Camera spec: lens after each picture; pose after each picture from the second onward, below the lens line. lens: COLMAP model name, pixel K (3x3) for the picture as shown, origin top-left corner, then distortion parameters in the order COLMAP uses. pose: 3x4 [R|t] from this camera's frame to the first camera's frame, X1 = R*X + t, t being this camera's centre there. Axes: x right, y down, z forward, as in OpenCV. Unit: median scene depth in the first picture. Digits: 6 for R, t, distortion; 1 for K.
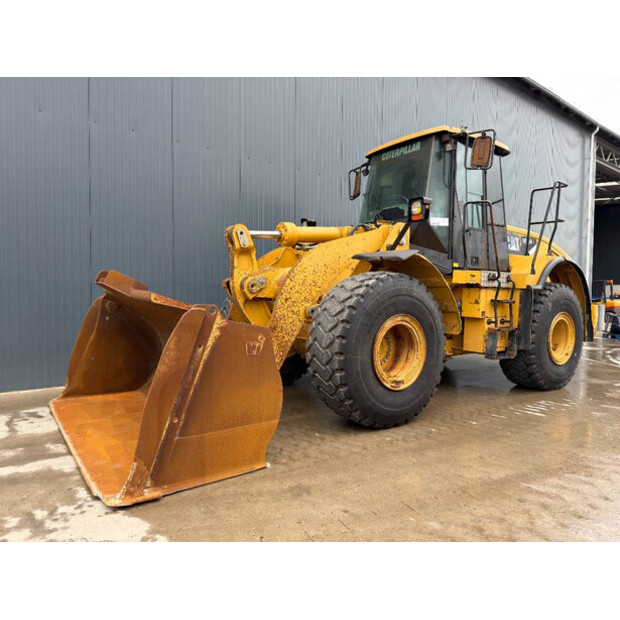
lens RADIAL K [[433.1, 0, 312.0], [0, 433.1, 308.9], [0, 0, 1]] dist [0.020616, -0.022479]
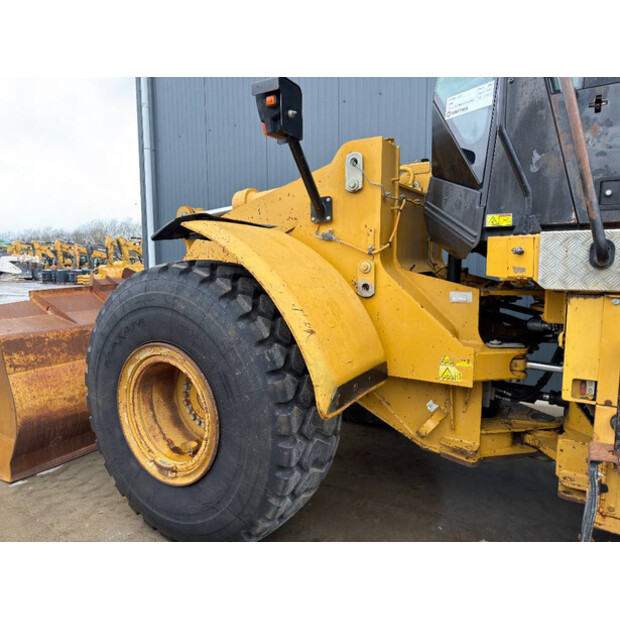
lens RADIAL K [[433.1, 0, 306.2], [0, 433.1, 311.8], [0, 0, 1]] dist [0.020616, -0.022479]
pose [[0.386340, 0.083433, -0.918575, 0.723206], [-0.021318, 0.996442, 0.081539, -0.069797], [0.922110, -0.011919, 0.386744, 0.923069]]
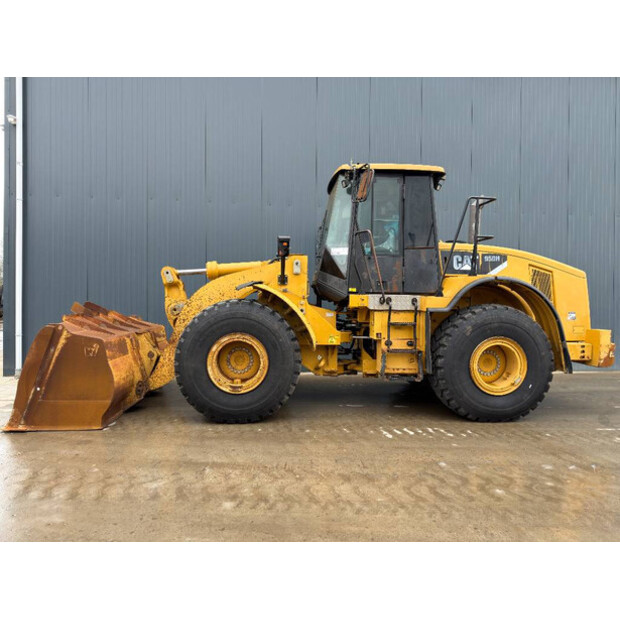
lens RADIAL K [[433.1, 0, 313.2], [0, 433.1, 306.2], [0, 0, 1]] dist [0.020616, -0.022479]
pose [[0.860547, -0.002751, -0.509363, 0.995115], [-0.017495, 0.999236, -0.034954, -0.024822], [0.509070, 0.038991, 0.859842, 0.025822]]
